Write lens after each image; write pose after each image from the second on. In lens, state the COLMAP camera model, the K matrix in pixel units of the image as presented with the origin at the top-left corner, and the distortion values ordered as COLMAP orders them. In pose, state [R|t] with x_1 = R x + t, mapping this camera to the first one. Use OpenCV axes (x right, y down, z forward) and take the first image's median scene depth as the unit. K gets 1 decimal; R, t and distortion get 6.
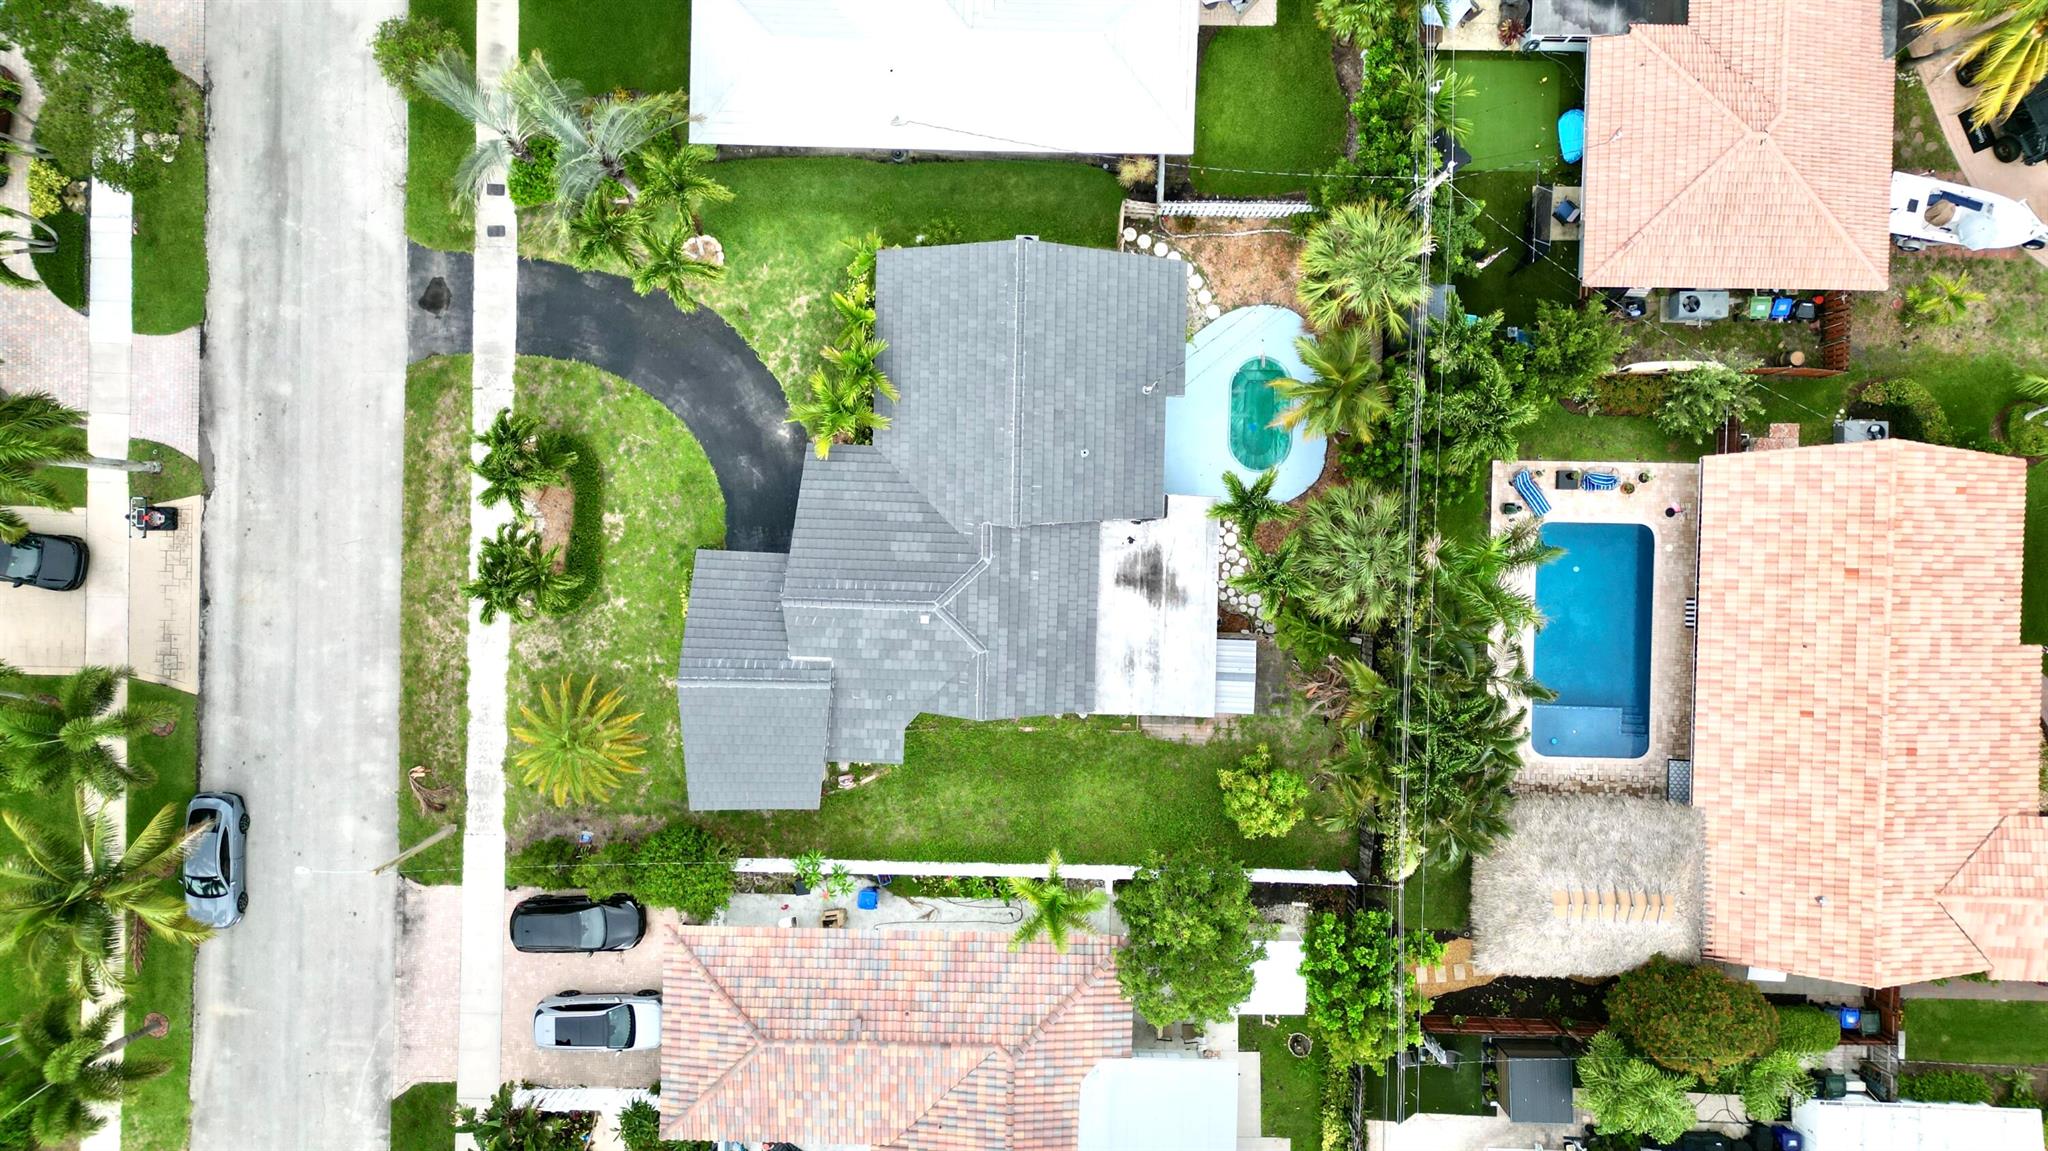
lens RADIAL K [[1433.0, 0, 1036.5], [0, 1433.0, 575.0], [0, 0, 1]] dist [0.027169, -0.001717]
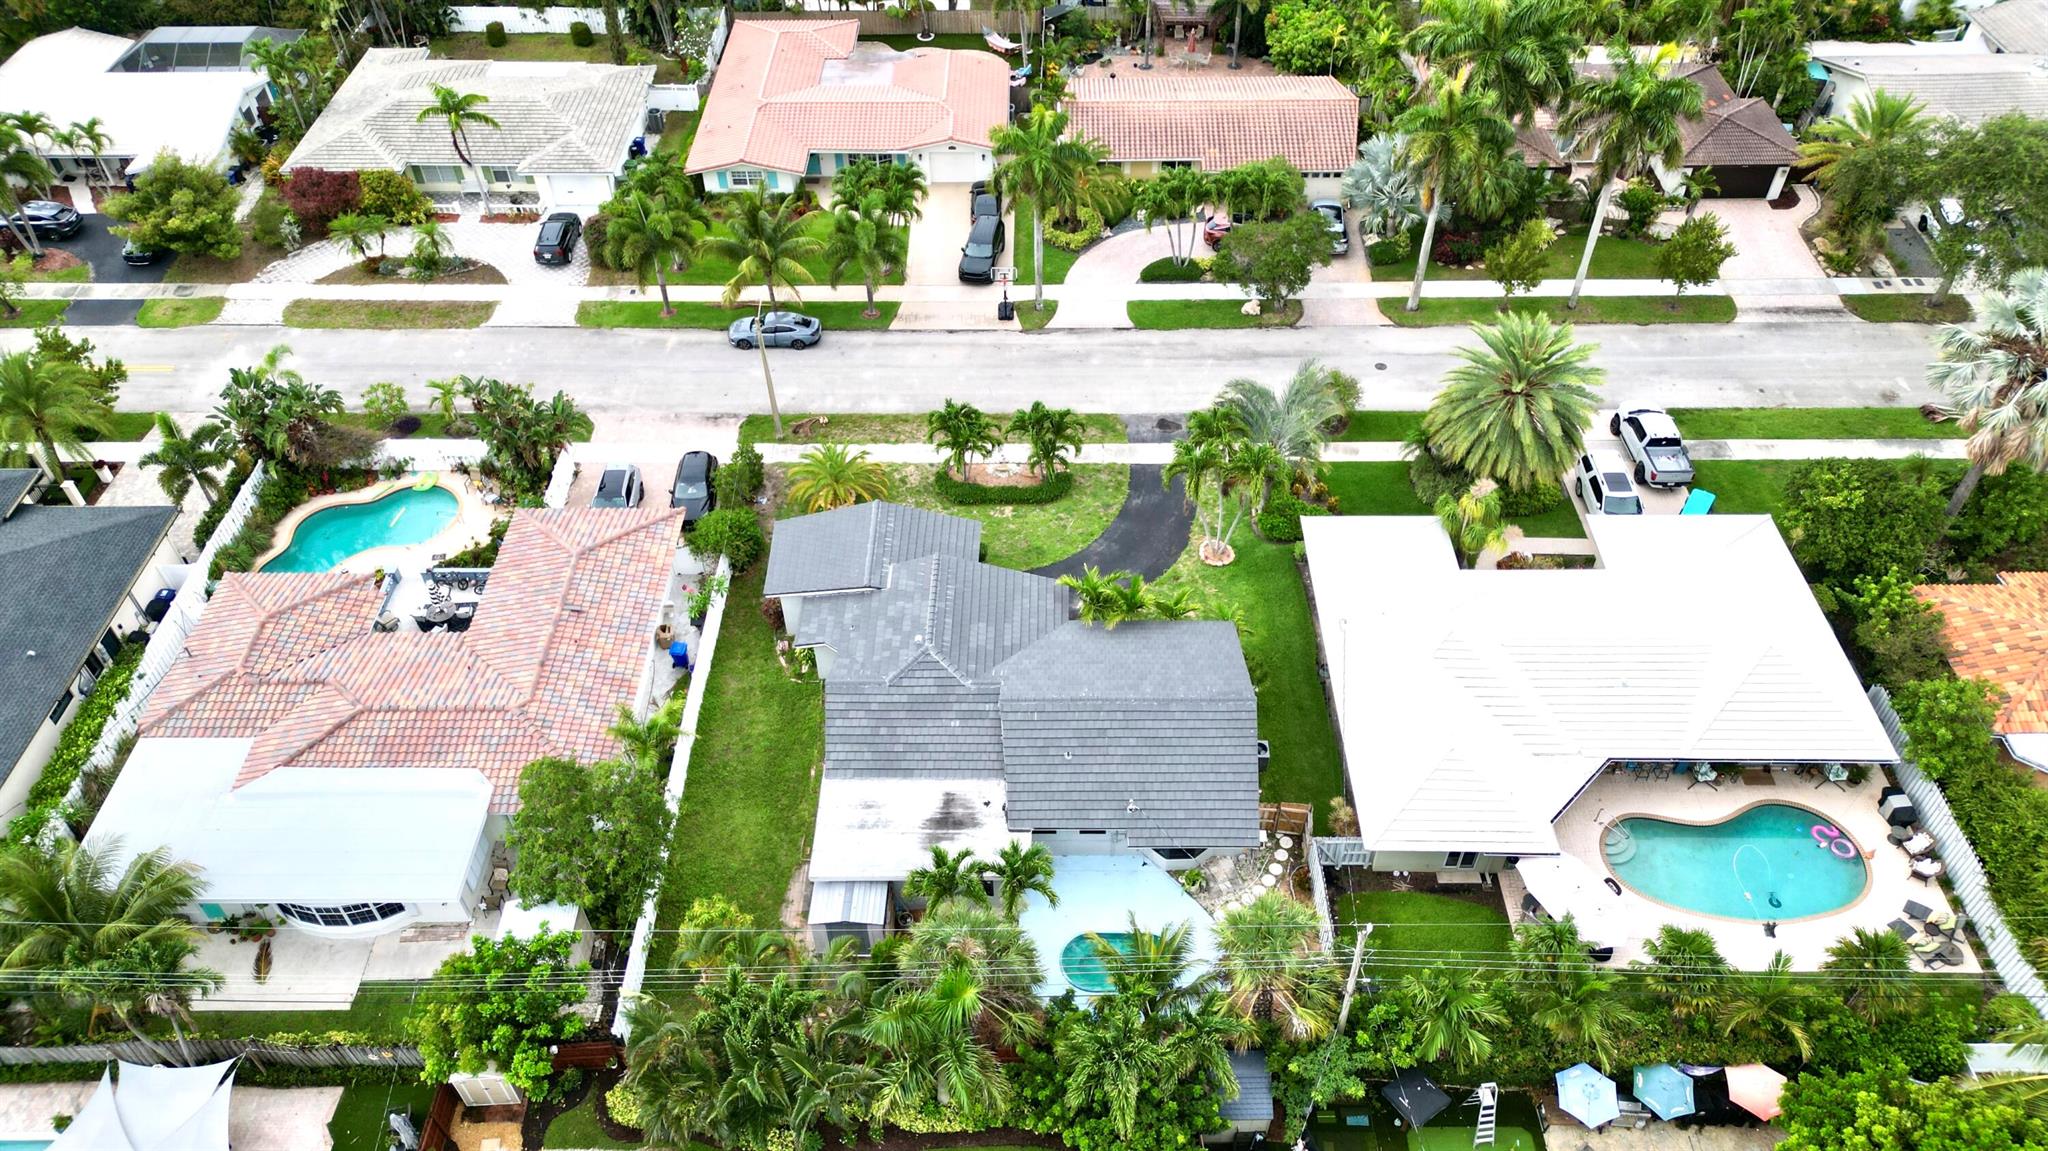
lens RADIAL K [[1433.0, 0, 1036.5], [0, 1433.0, 575.0], [0, 0, 1]] dist [0.027169, -0.001717]
pose [[0.019262, 0.701725, -0.712188, 0.662349], [-0.999717, 0.003560, -0.023531, -0.034712], [-0.013976, 0.712439, 0.701595, 0.142201]]
